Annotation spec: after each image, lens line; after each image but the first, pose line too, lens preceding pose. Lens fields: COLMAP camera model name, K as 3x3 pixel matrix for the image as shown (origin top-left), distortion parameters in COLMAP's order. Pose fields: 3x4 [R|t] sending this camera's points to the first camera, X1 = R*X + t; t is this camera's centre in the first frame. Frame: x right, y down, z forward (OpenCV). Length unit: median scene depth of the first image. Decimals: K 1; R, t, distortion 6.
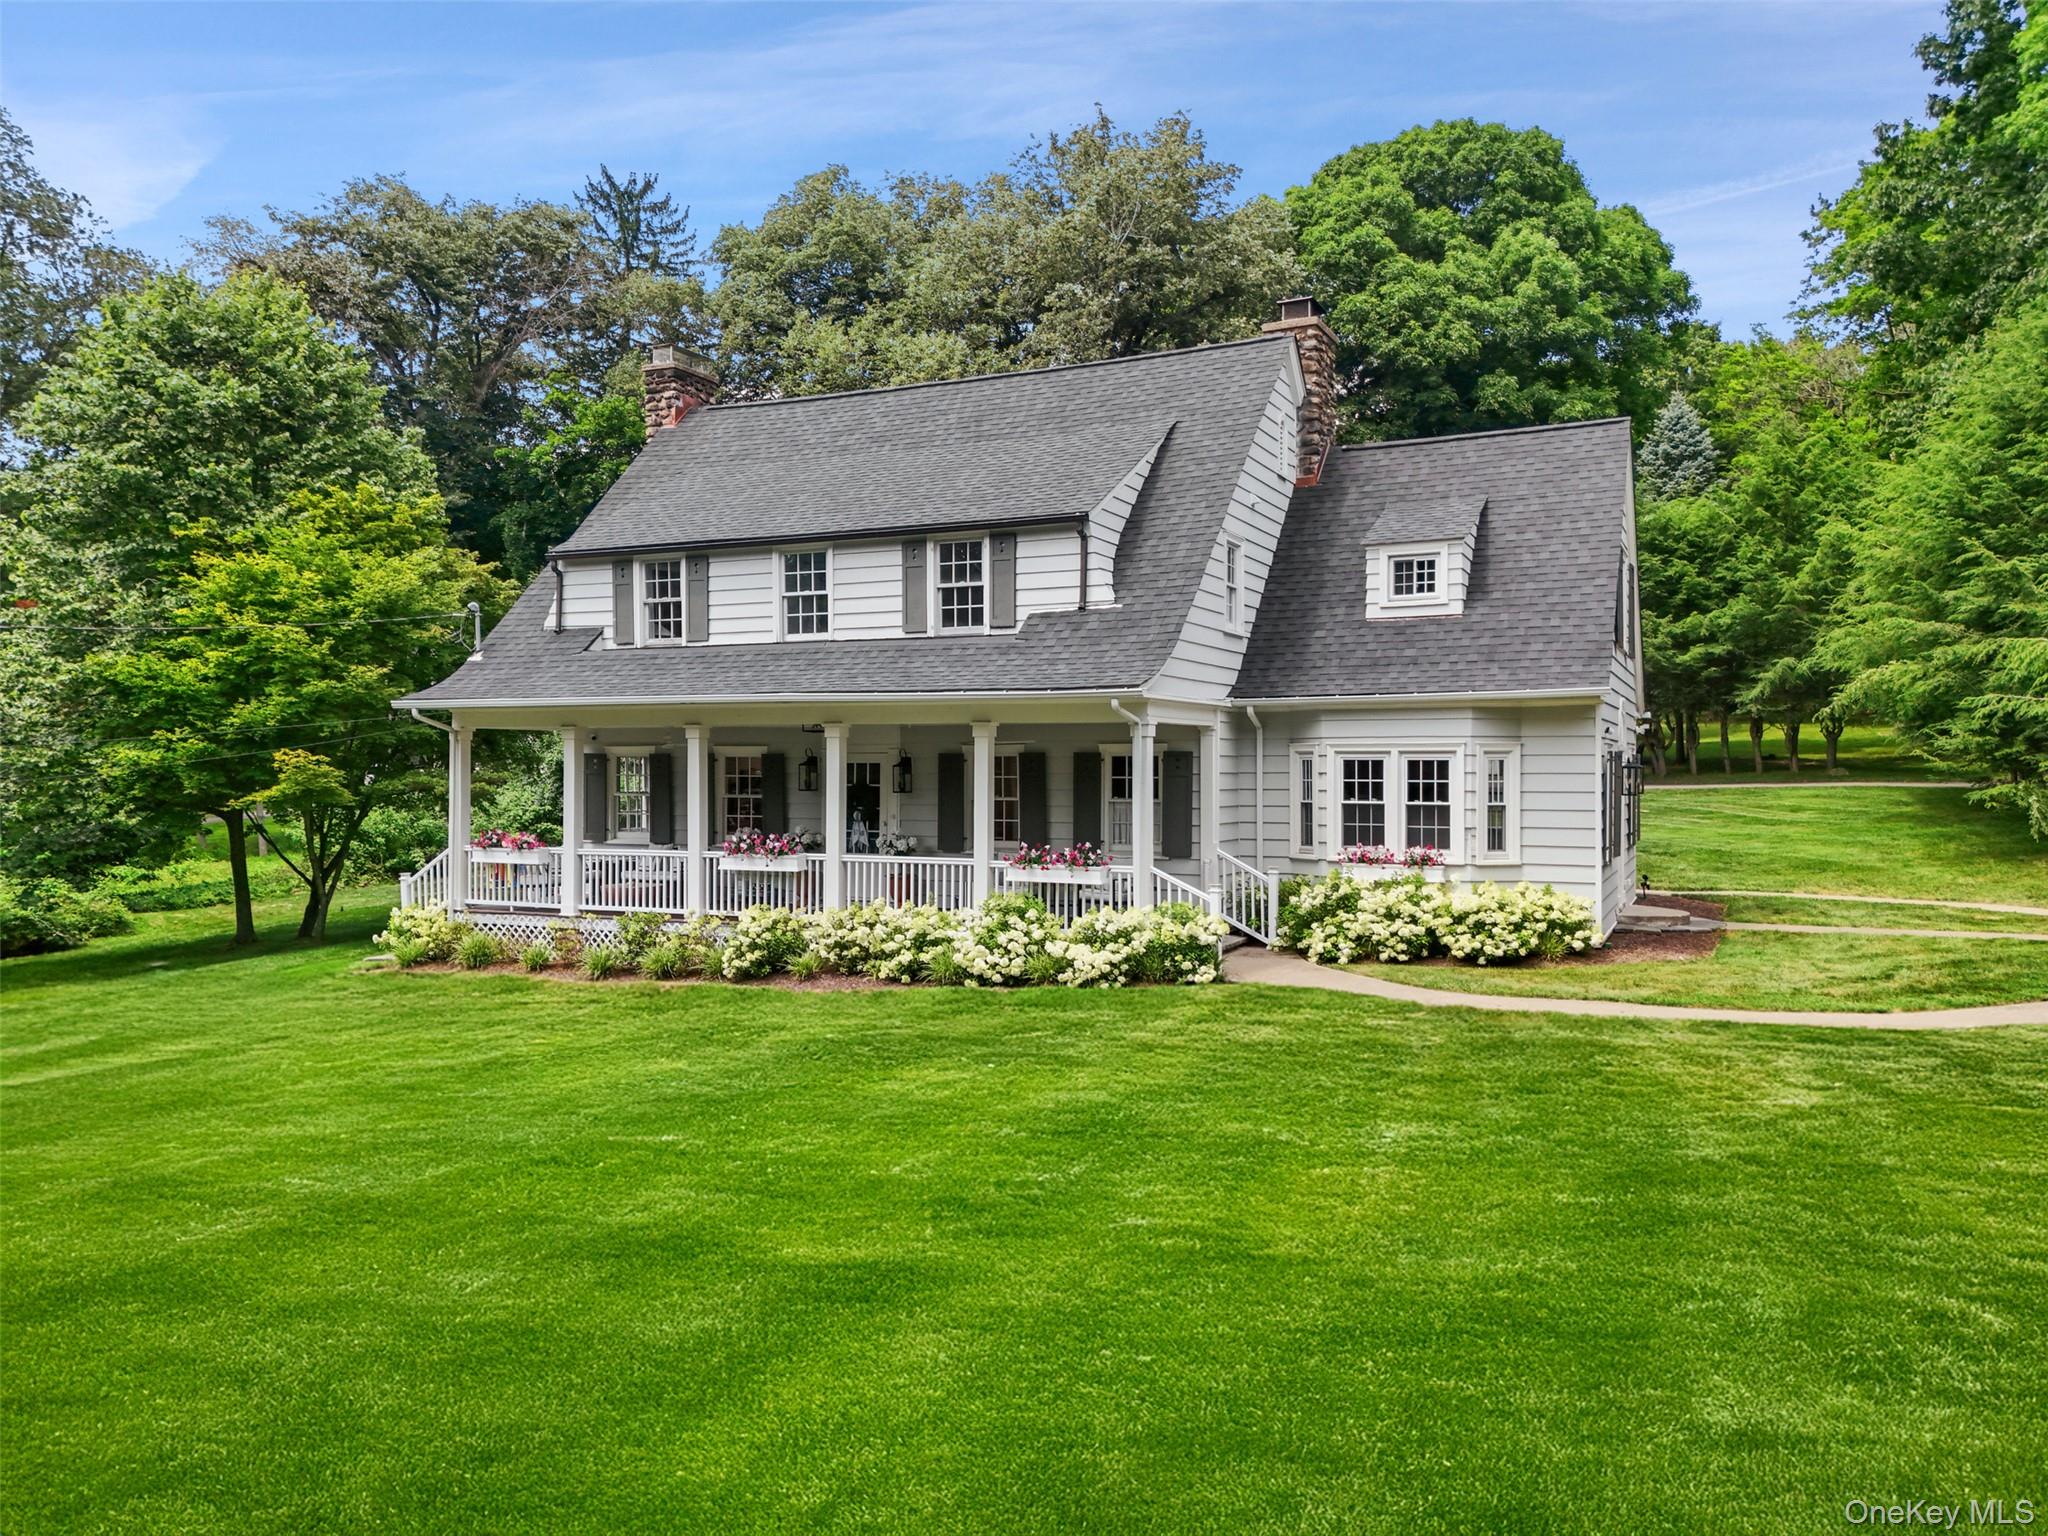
lens RADIAL K [[1631.7, 0, 1024.0], [0, 1631.7, 768.0], [0, 0, 1]] dist [0.122925, -0.217745]
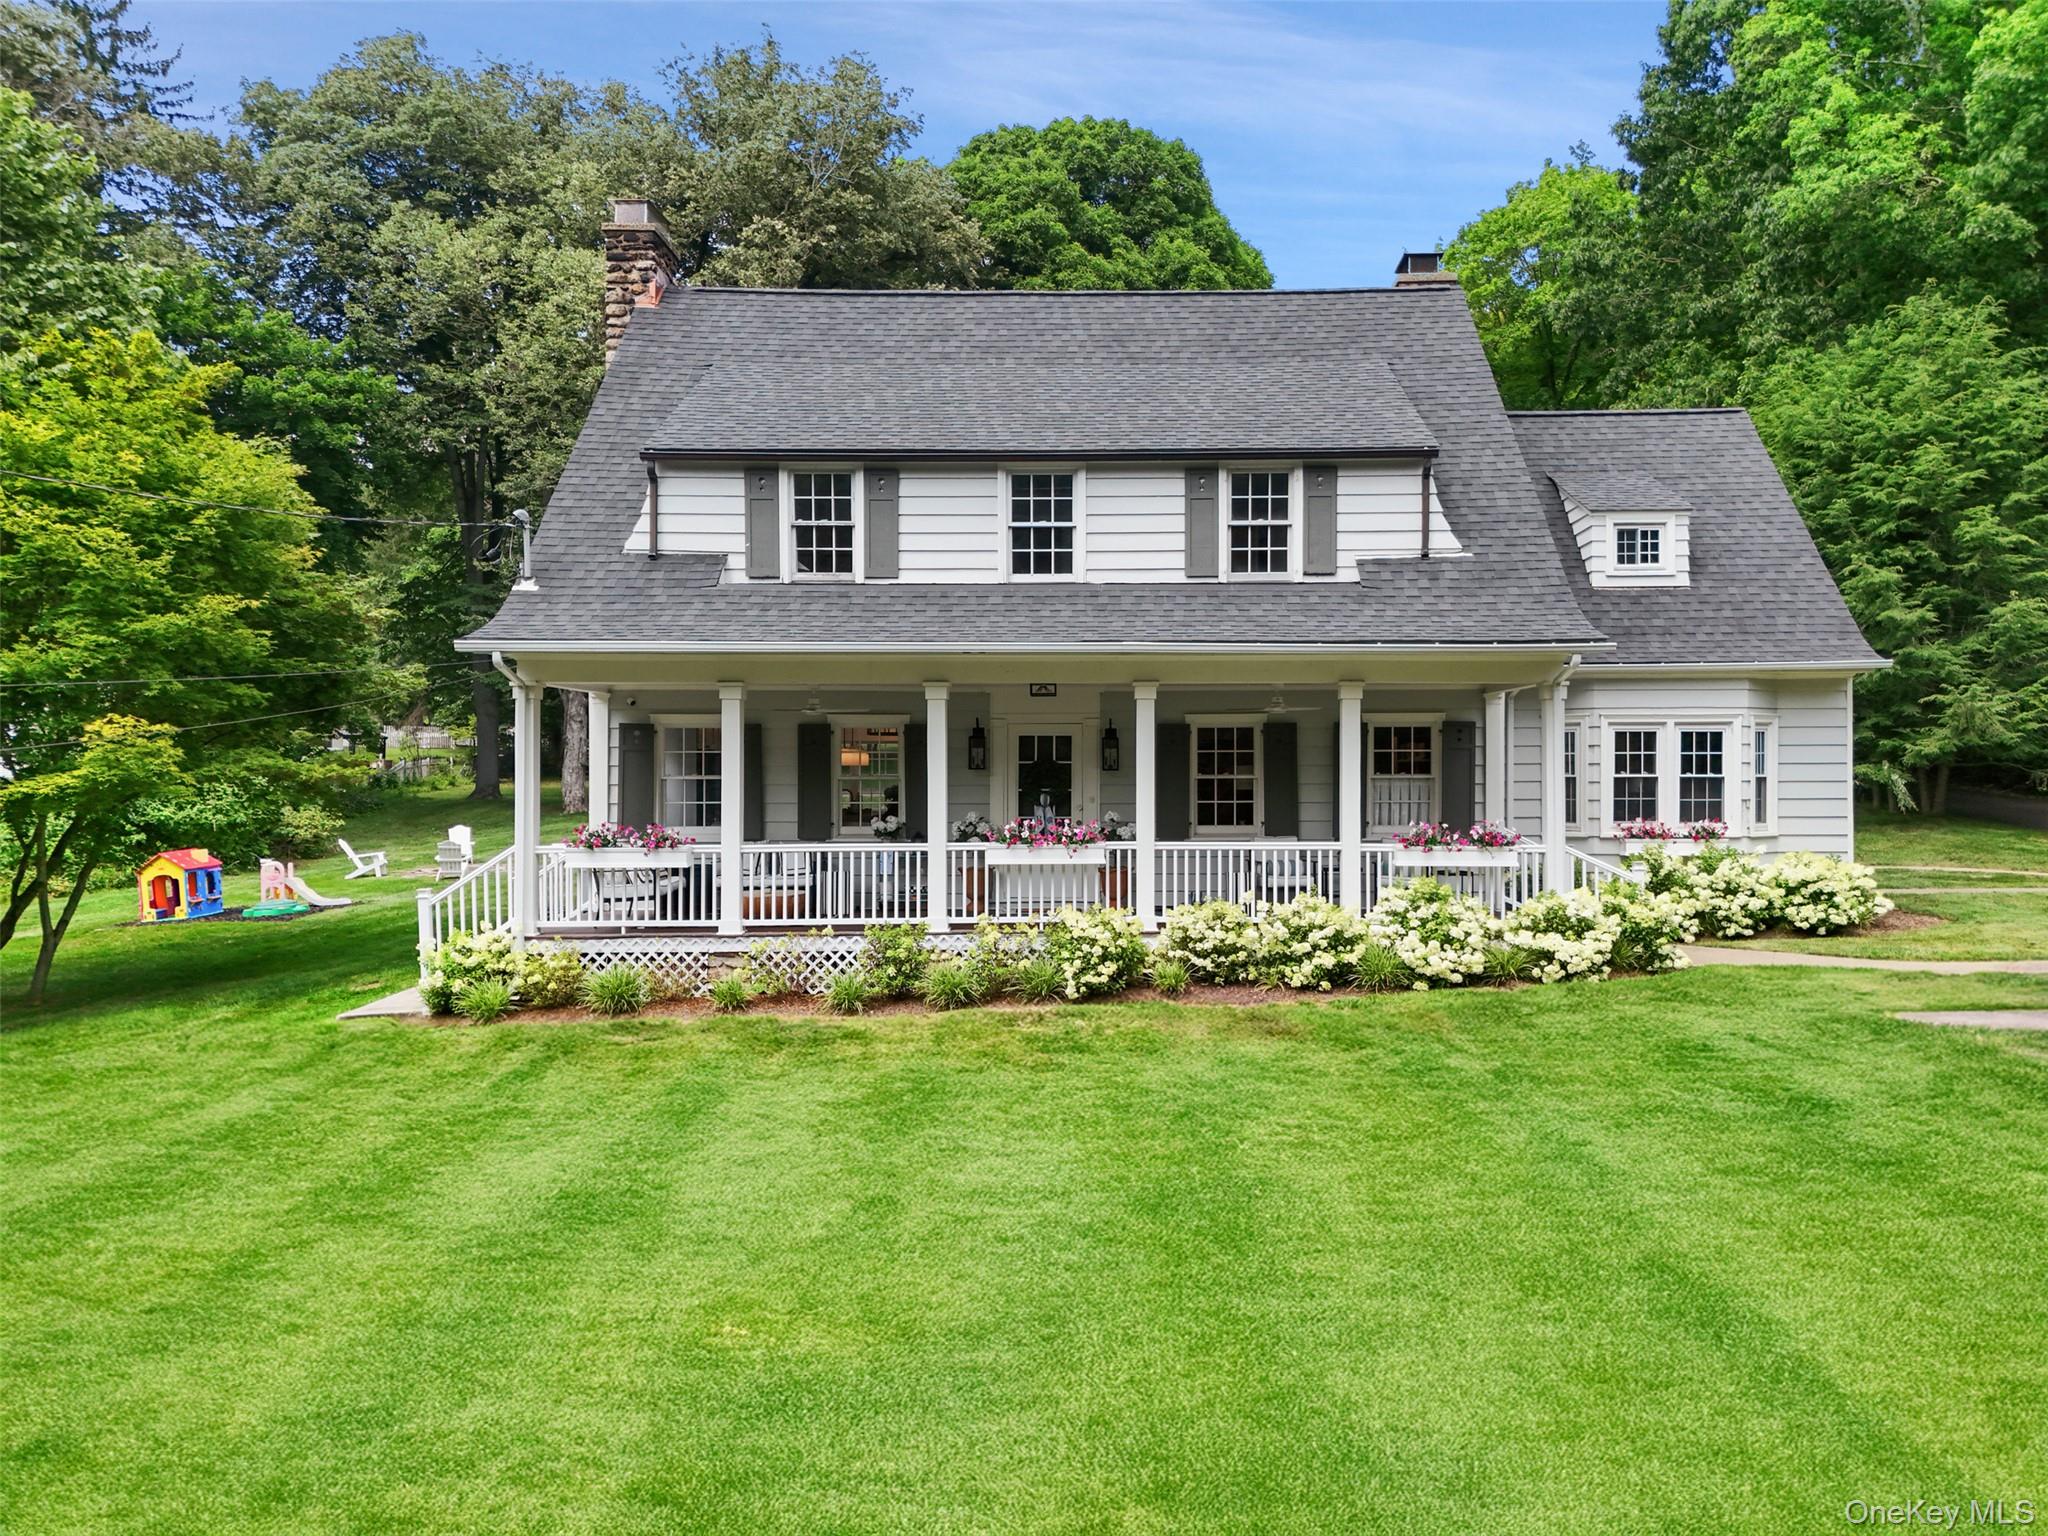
lens RADIAL K [[1631.7, 0, 1024.0], [0, 1631.7, 768.0], [0, 0, 1]] dist [0.122925, -0.217745]
pose [[0.885241, -0.000614, 0.465132, -0.535267], [0.004194, 0.999969, -0.006661, 0.020472], [-0.465113, 0.007848, 0.885216, 0.294743]]
